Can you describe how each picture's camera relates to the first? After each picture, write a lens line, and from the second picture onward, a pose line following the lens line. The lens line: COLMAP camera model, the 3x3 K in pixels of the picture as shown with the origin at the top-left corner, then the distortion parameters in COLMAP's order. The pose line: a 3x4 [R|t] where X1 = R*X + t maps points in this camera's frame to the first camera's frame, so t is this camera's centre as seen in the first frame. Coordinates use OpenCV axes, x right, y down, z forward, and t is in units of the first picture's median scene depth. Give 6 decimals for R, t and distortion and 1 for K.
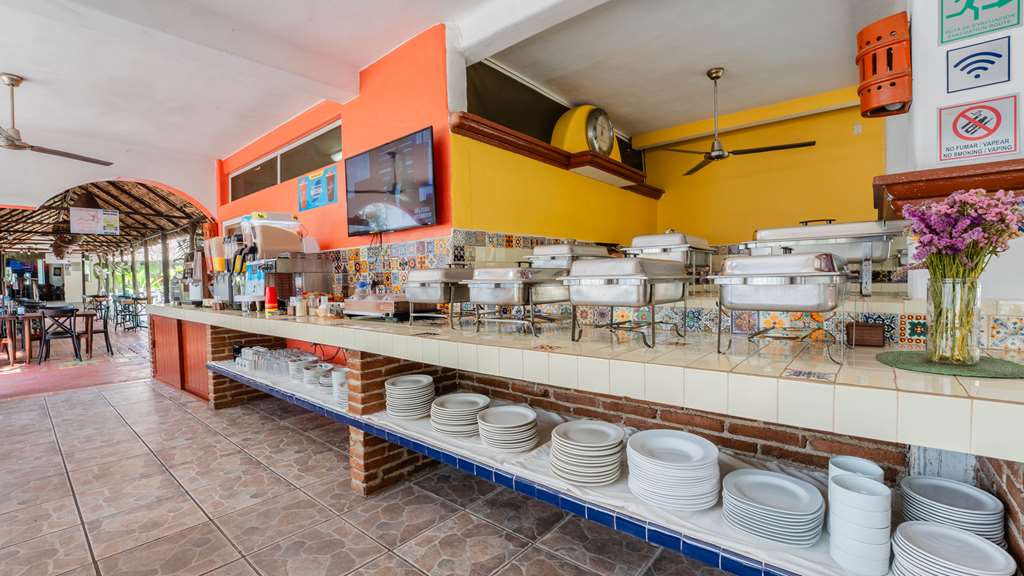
lens RADIAL K [[420.0, 0, 485.3], [0, 420.0, 292.0], [0, 0, 1]] dist [-0.022333, -0.000787]
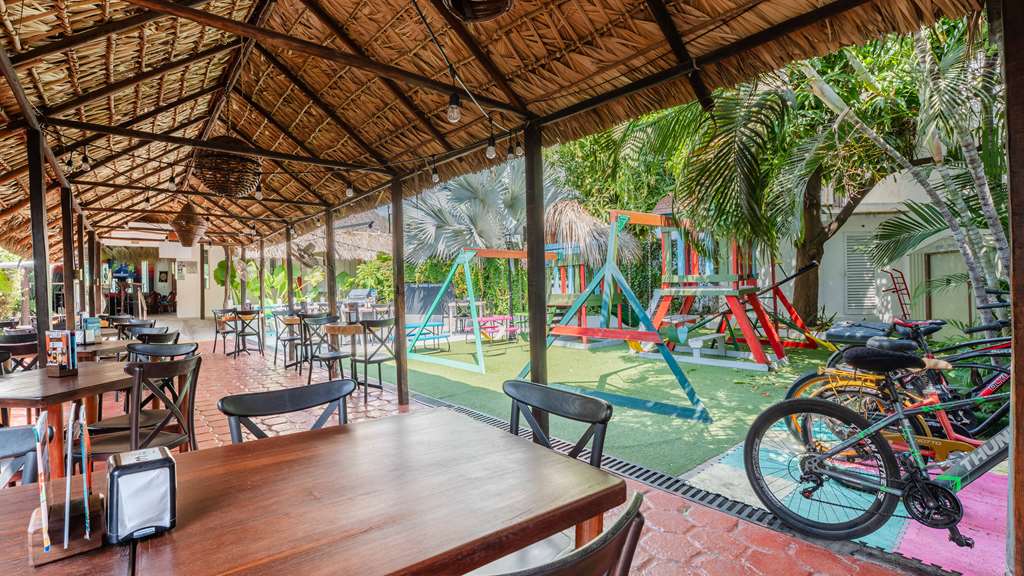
lens RADIAL K [[483.0, 0, 511.1], [0, 483.0, 290.8], [0, 0, 1]] dist [0.000028, 0.000024]
pose [[0.985428, 0.002938, -0.170066, -0.300763], [-0.007719, 0.999593, -0.027454, -0.002096], [0.169917, 0.028367, 0.985050, 0.260879]]
